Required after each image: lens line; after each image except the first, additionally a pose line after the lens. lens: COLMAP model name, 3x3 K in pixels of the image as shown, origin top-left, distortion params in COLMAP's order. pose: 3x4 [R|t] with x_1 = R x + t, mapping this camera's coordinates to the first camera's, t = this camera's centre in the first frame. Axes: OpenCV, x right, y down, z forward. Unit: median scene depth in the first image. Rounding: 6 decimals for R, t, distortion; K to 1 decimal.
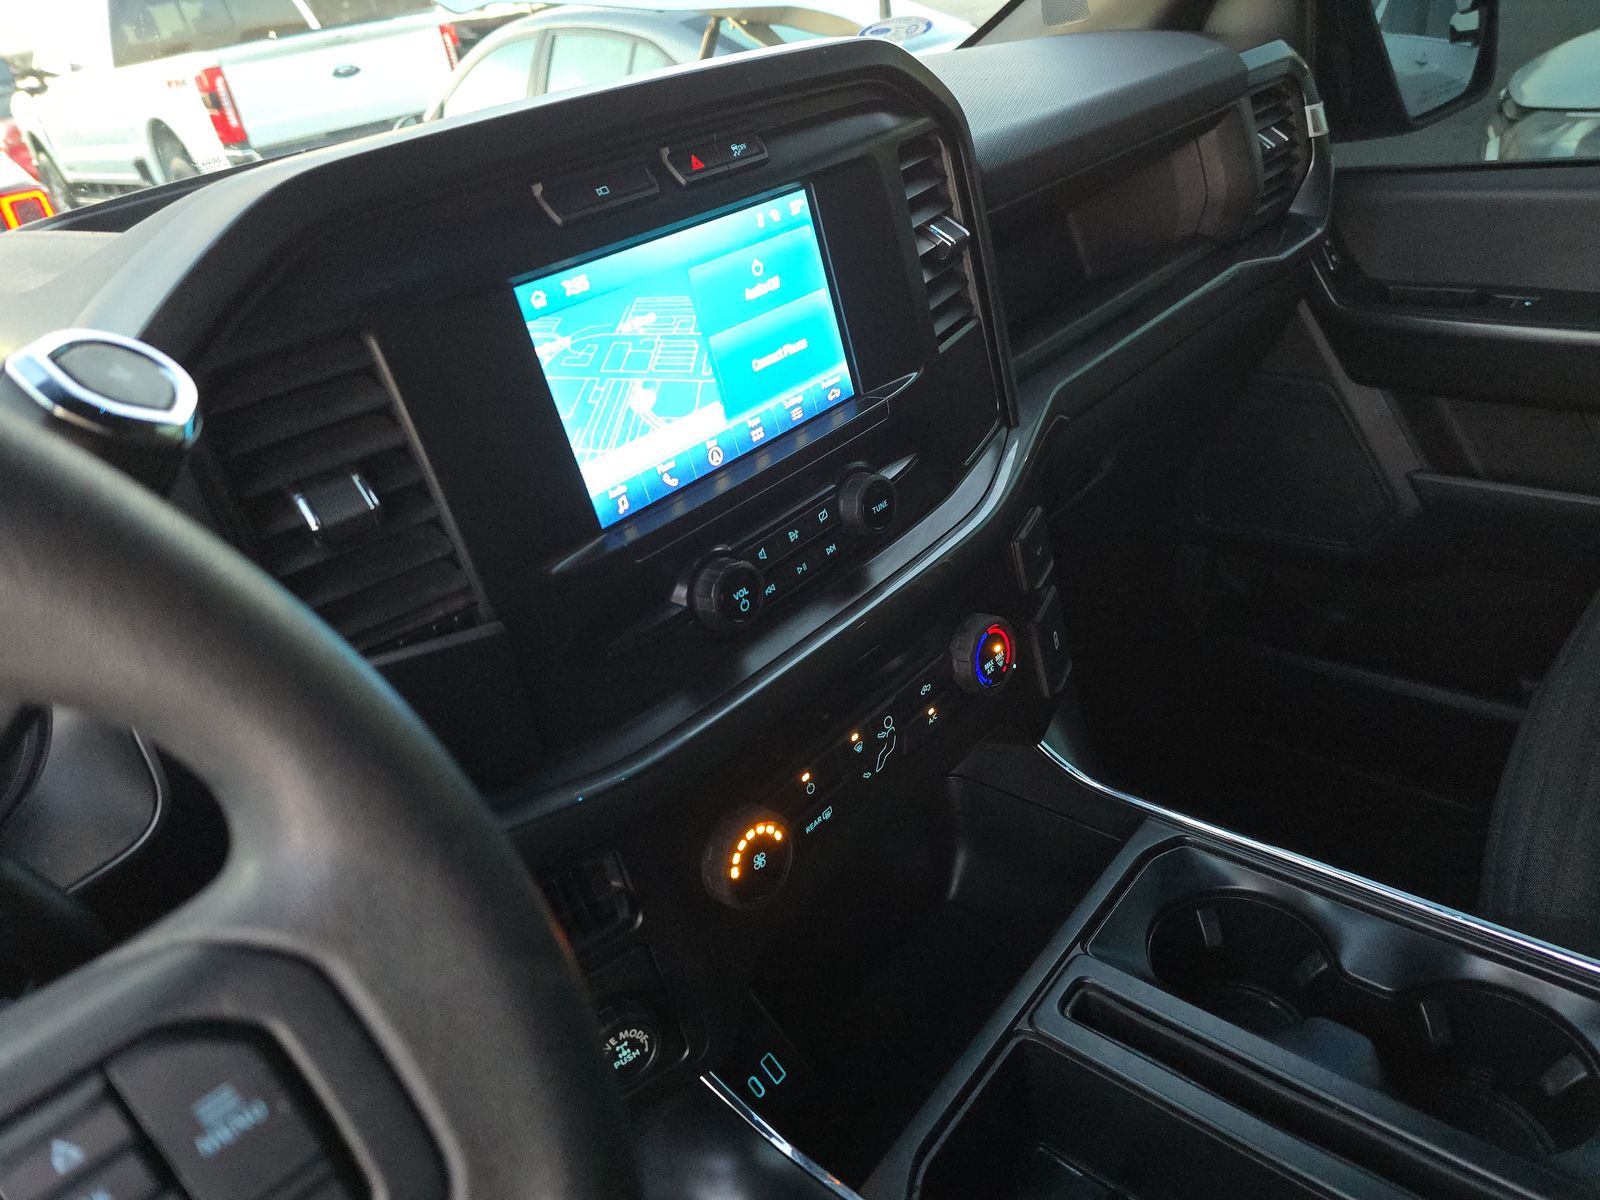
lens RADIAL K [[1097.8, 0, 799.7], [0, 1097.8, 608.8], [0, 0, 1]] dist [0.059757, -0.060614]
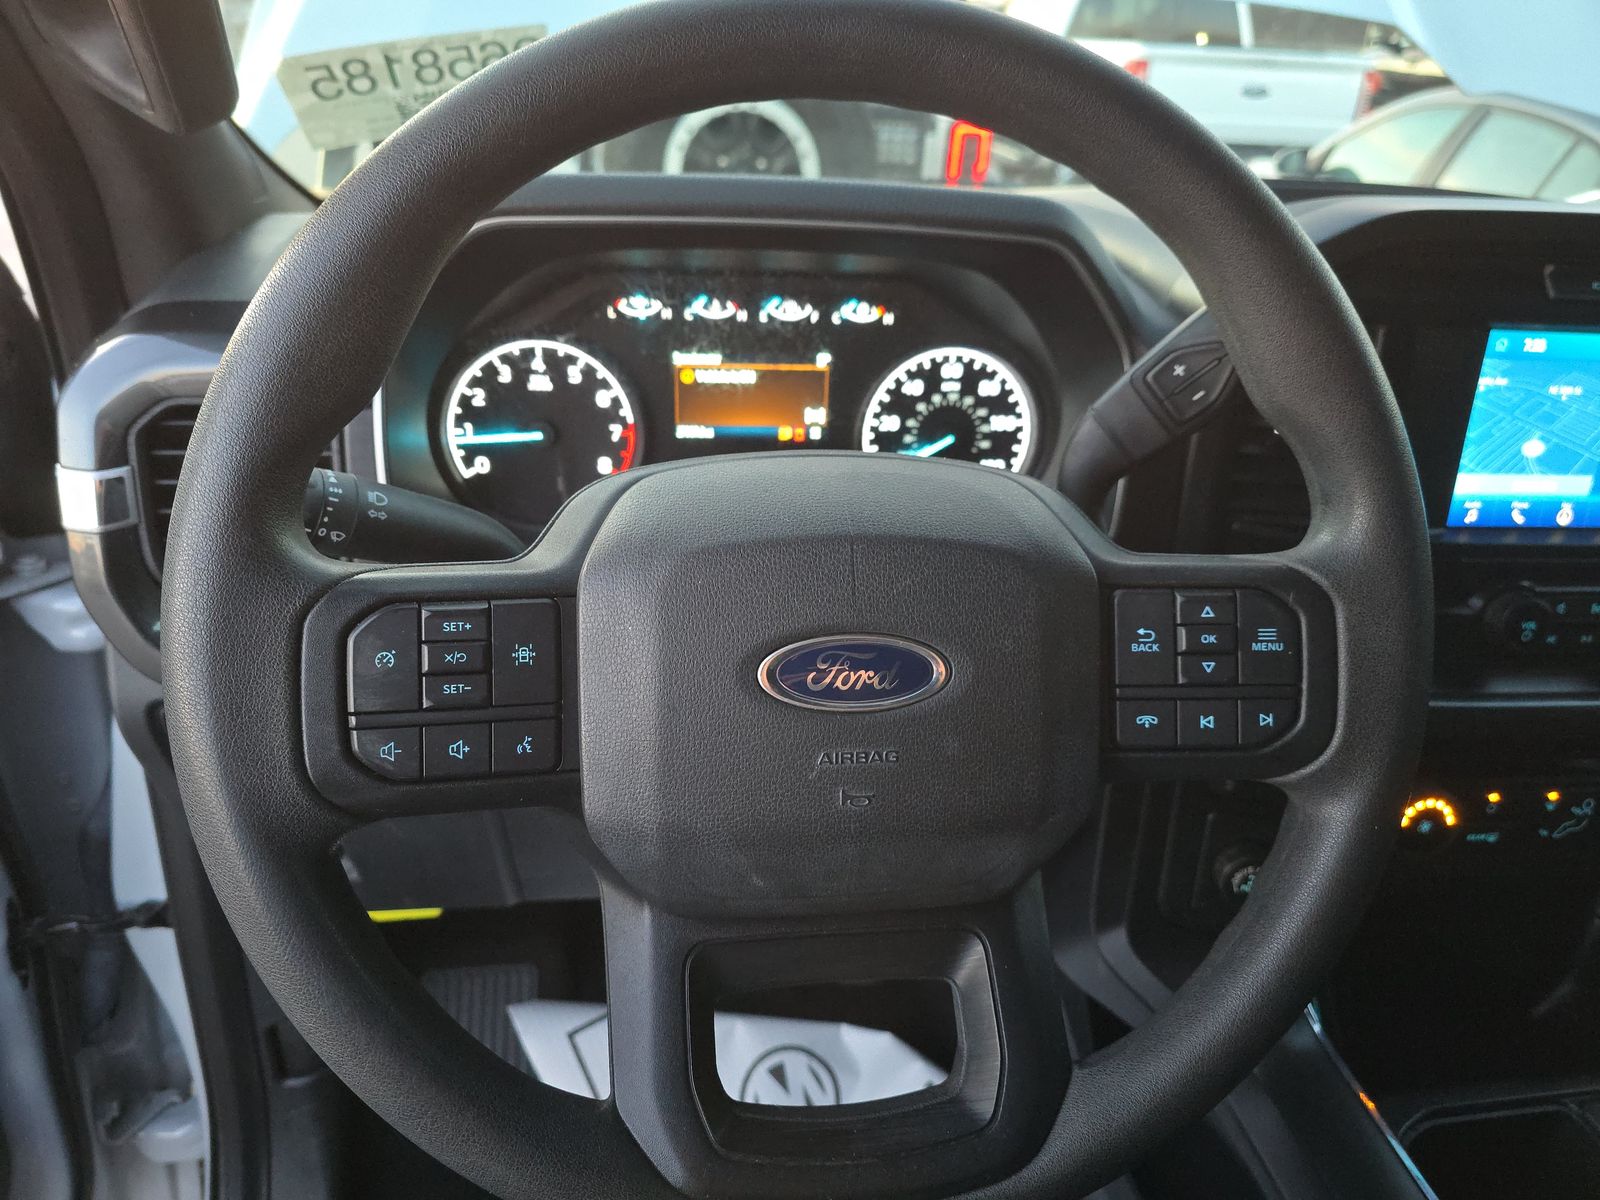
lens RADIAL K [[1097.8, 0, 809.3], [0, 1097.8, 599.2], [0, 0, 1]] dist [0.059757, -0.060614]
pose [[0.745300, 0.457499, -0.484998, -0.054711], [-0.467937, 0.877102, 0.108289, 0.170738], [0.474935, 0.146241, 0.867785, -0.369980]]
